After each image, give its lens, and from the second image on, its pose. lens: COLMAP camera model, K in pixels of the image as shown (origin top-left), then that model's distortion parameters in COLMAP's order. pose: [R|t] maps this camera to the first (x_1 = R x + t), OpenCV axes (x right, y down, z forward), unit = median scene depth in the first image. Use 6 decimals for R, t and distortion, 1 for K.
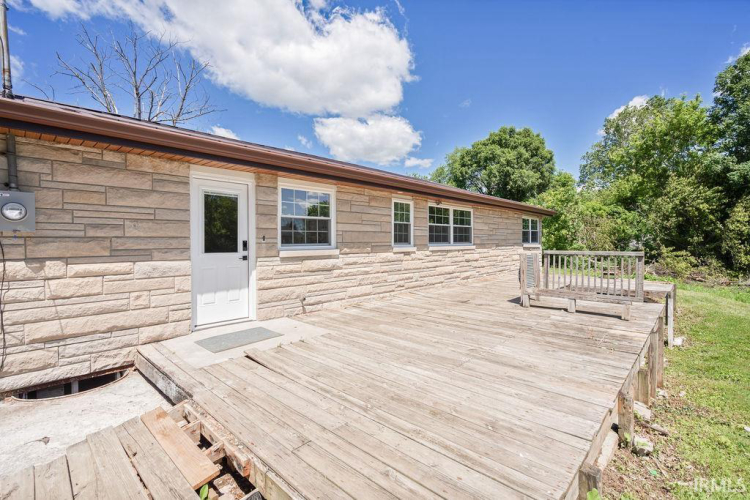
lens RADIAL K [[344.7, 0, 375.0], [0, 344.7, 250.0], [0, 0, 1]] dist [-0.030339, -0.000173]
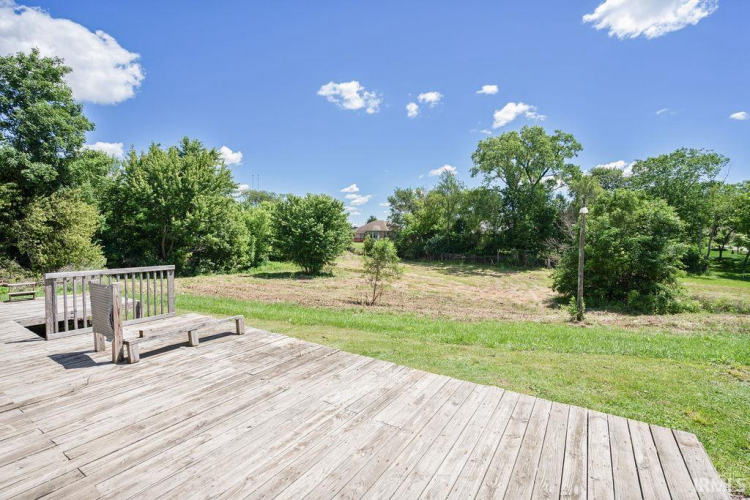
lens RADIAL K [[344.7, 0, 375.0], [0, 344.7, 250.0], [0, 0, 1]] dist [-0.030339, -0.000173]
pose [[-0.198638, -0.032940, 0.979519, -0.450045], [0.016375, 0.999184, 0.036922, -0.100681], [-0.979936, 0.023374, -0.197937, 1.041650]]
